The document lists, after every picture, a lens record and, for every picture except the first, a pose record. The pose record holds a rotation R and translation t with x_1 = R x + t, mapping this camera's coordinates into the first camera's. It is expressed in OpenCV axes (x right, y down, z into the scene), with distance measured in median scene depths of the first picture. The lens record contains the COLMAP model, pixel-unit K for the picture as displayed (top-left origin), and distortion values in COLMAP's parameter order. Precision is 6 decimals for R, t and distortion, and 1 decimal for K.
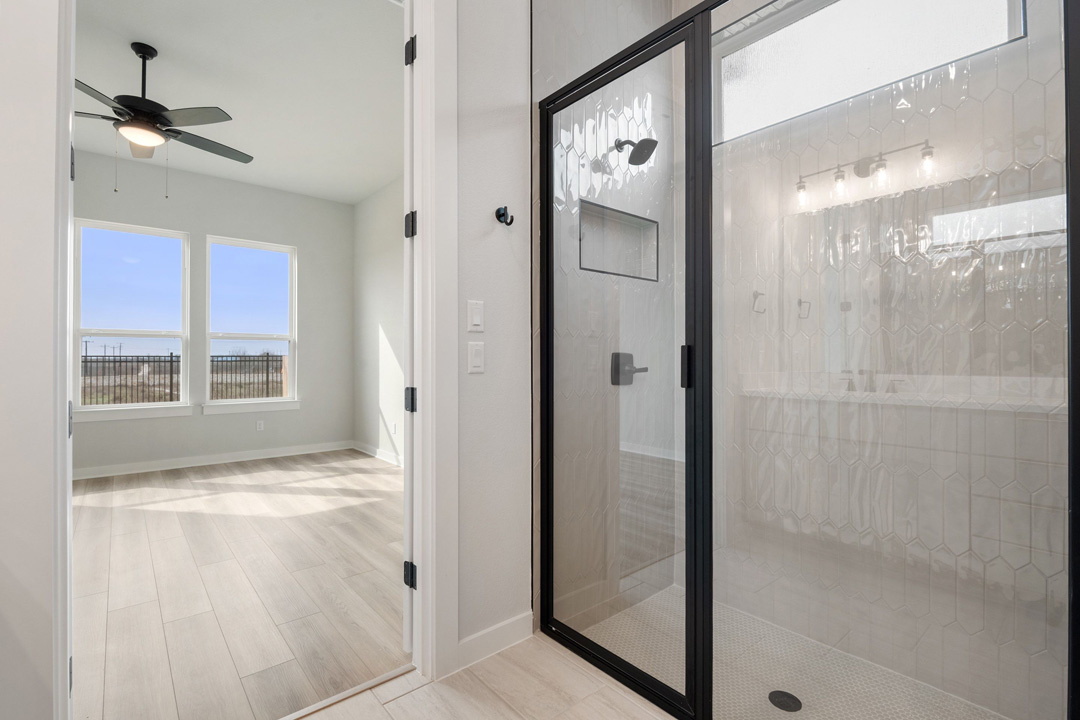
lens RADIAL K [[496.2, 0, 533.3], [0, 496.2, 351.7], [0, 0, 1]] dist [0.002981, -0.006116]
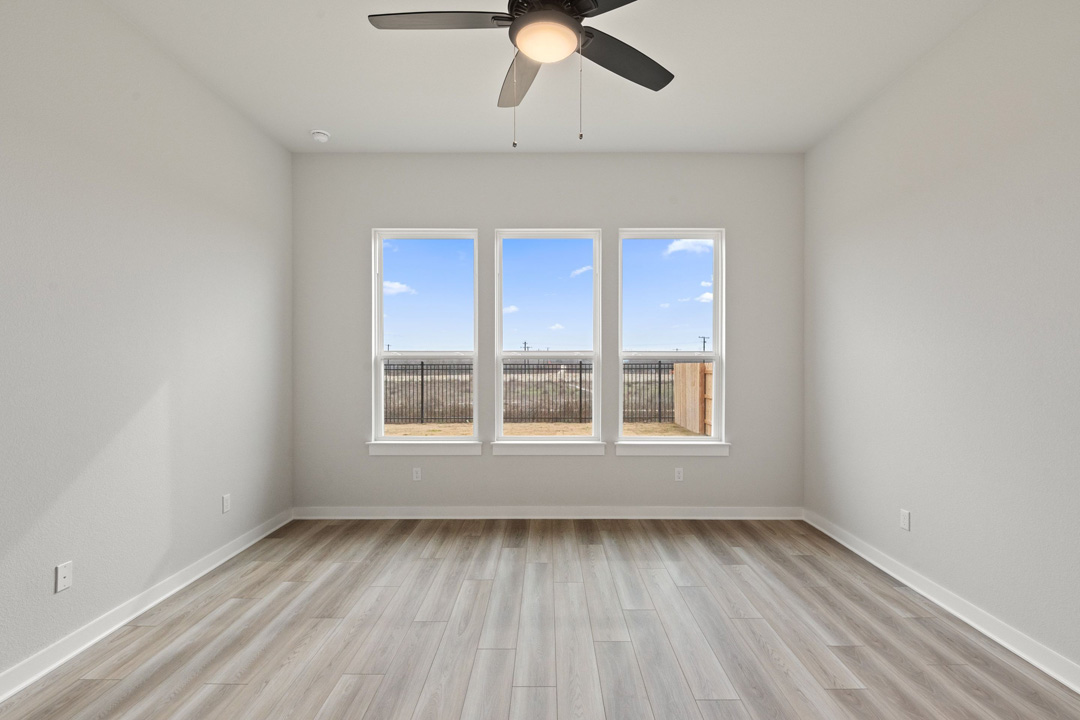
lens RADIAL K [[496.2, 0, 540.5], [0, 496.2, 361.2], [0, 0, 1]] dist [0.002981, -0.006116]
pose [[0.758990, -0.000553, -0.651103, -0.197952], [0.012594, 0.999825, 0.013831, -0.032214], [0.650981, -0.018698, 0.758864, 0.266490]]
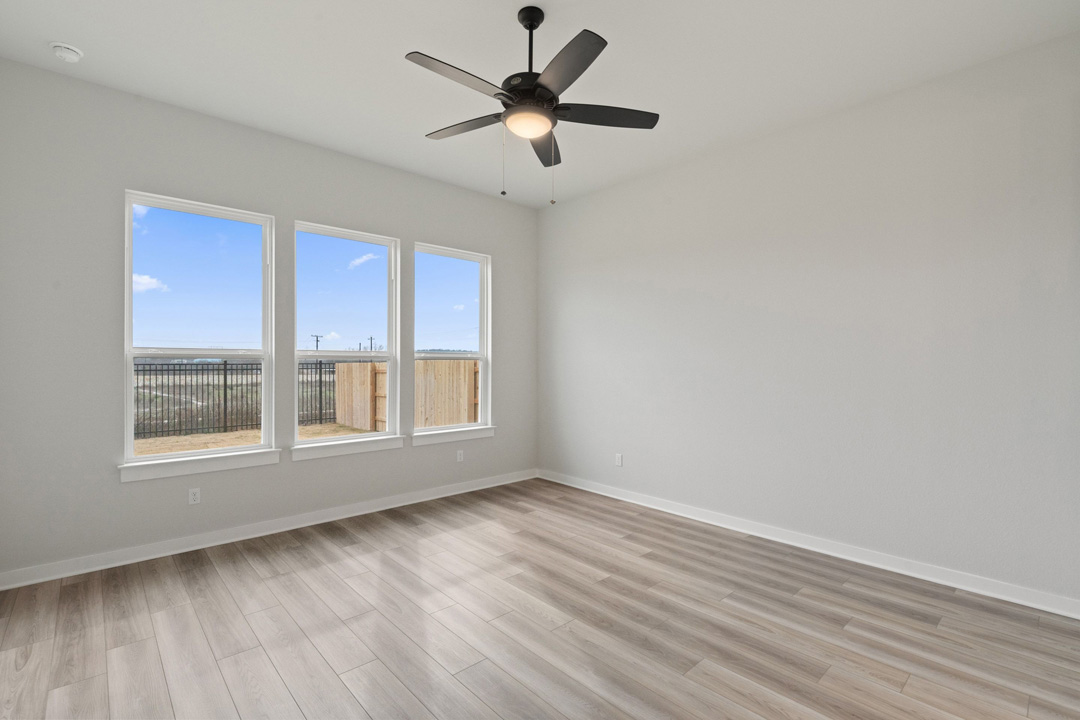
lens RADIAL K [[496.2, 0, 535.8], [0, 496.2, 358.7], [0, 0, 1]] dist [0.002981, -0.006116]
pose [[0.999377, 0.002205, 0.035234, -0.398810], [-0.002683, 0.999905, 0.013528, -0.035609], [-0.035201, -0.013614, 0.999288, 0.093041]]
